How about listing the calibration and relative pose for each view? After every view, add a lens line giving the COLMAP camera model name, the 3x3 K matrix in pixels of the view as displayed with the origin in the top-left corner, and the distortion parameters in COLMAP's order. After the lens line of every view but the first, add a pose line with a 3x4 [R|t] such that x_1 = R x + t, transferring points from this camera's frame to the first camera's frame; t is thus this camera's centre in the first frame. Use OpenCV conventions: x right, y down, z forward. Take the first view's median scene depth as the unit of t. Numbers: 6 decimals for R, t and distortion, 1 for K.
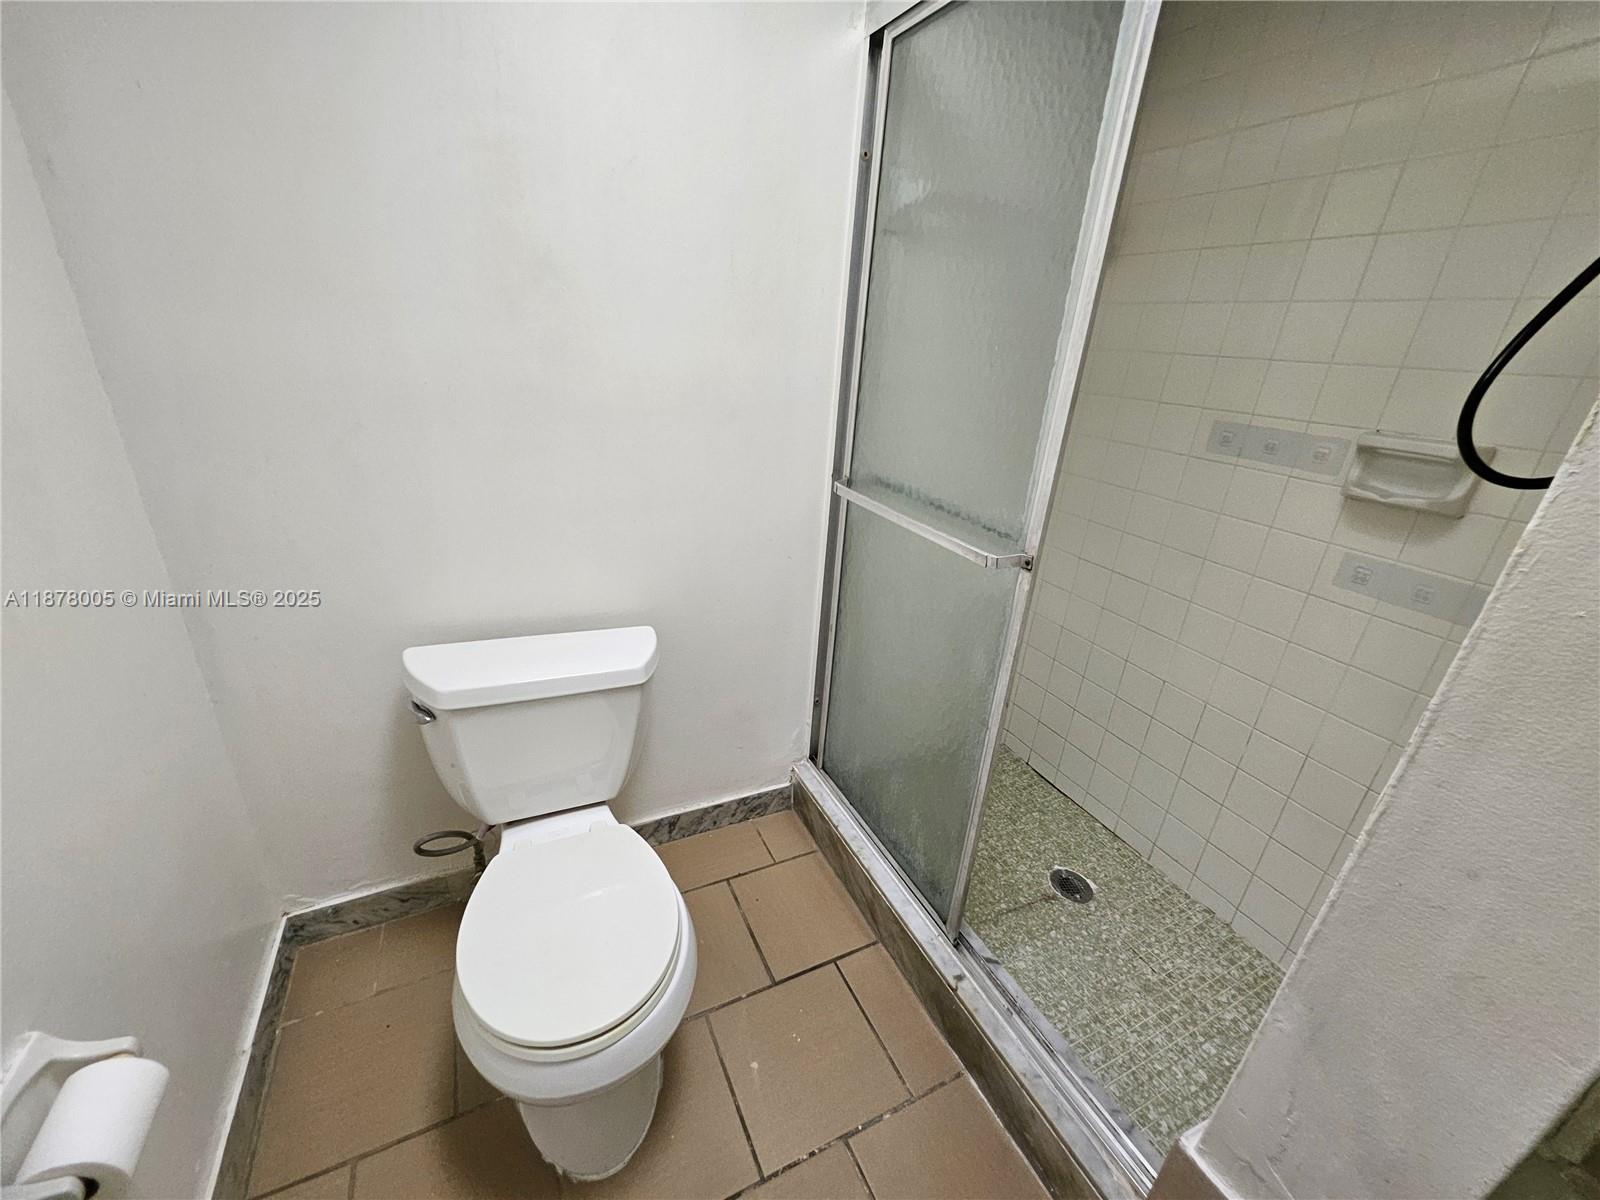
lens RADIAL K [[630.7, 0, 789.7], [0, 630.7, 591.8], [0, 0, 1]] dist [0.002211, -0.000742]
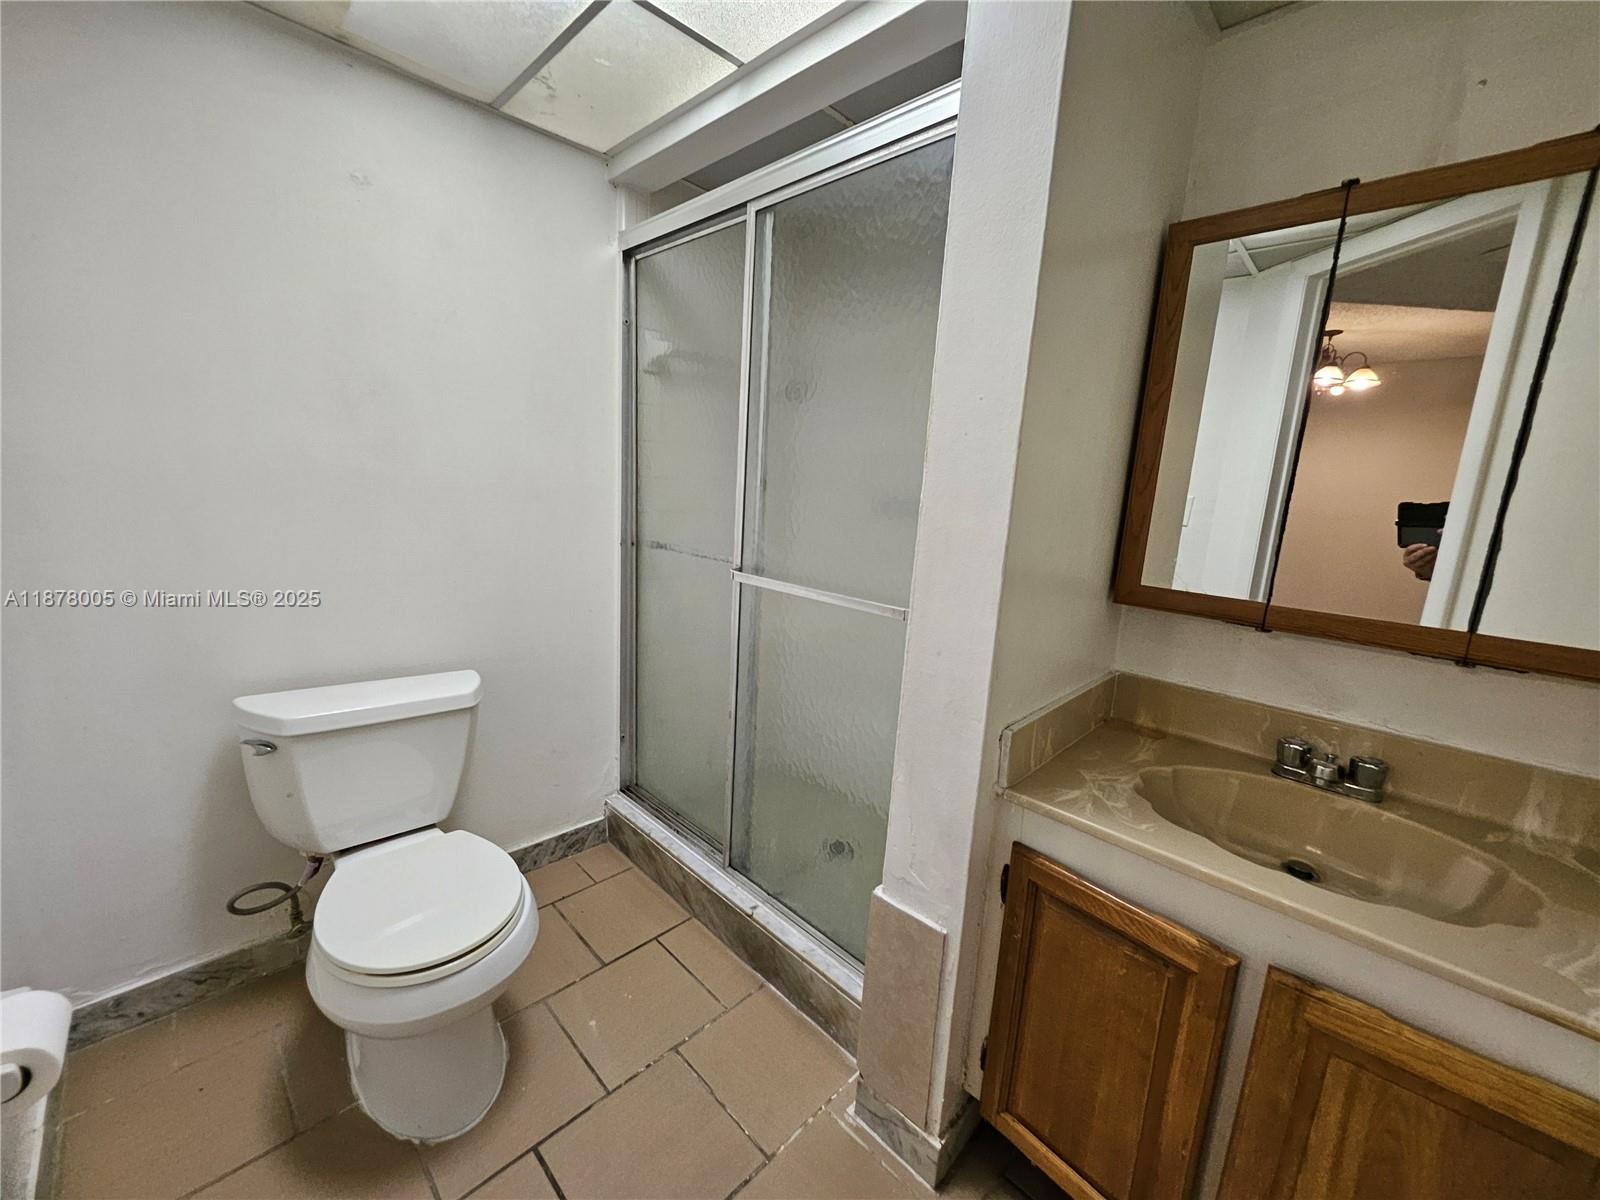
lens RADIAL K [[629.3, 0, 798.6], [0, 629.3, 589.5], [0, 0, 1]] dist [0.000778, -0.002907]
pose [[0.940027, -0.066215, 0.334610, -0.029249], [0.128049, 0.977734, -0.166250, 0.179001], [-0.316151, 0.199126, 0.927576, -0.309499]]
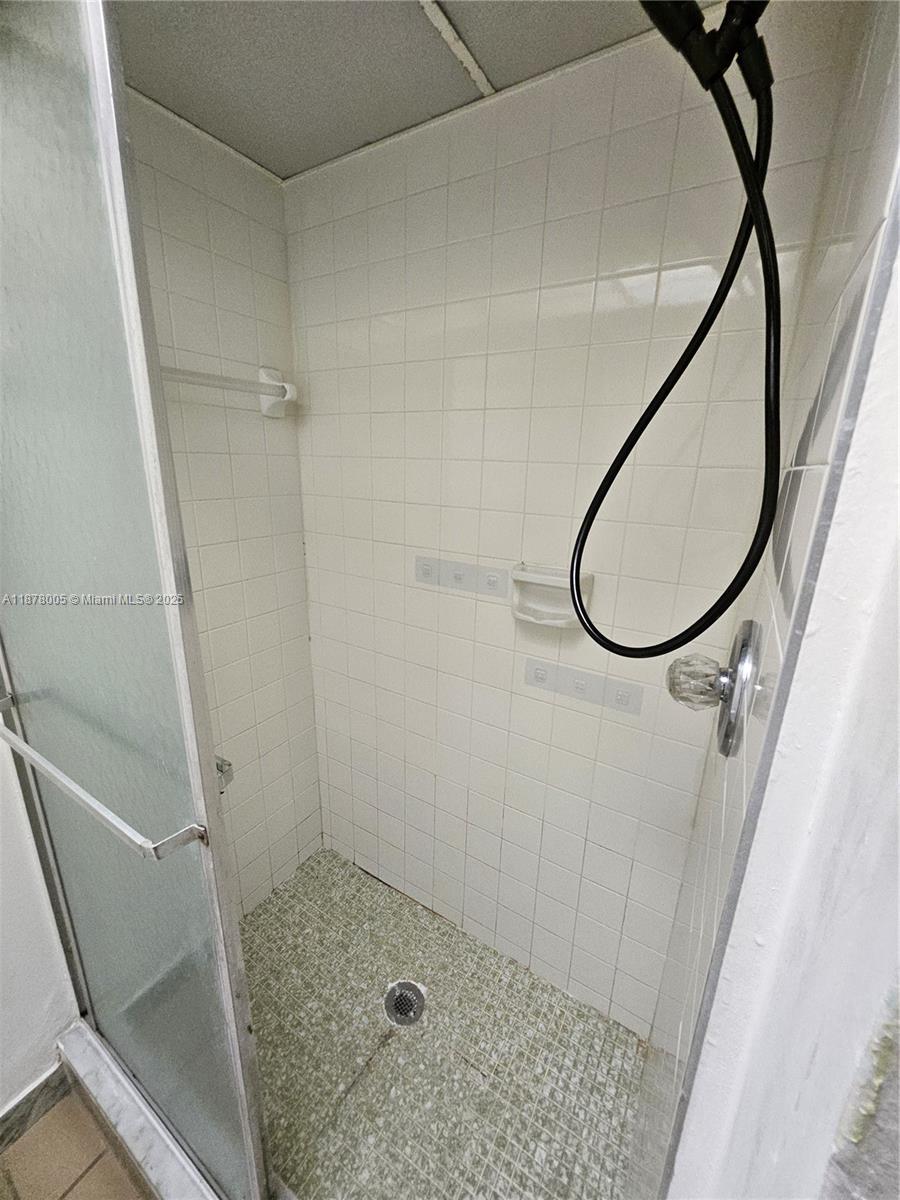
lens RADIAL K [[467.1, 0, 451.2], [0, 467.1, 592.7], [0, 0, 1]] dist [0.001189, -0.000202]
pose [[0.837509, -0.184342, 0.514389, 0.279540], [0.231686, 0.972366, -0.028755, -0.169713], [-0.494874, 0.143259, 0.857075, 0.246887]]
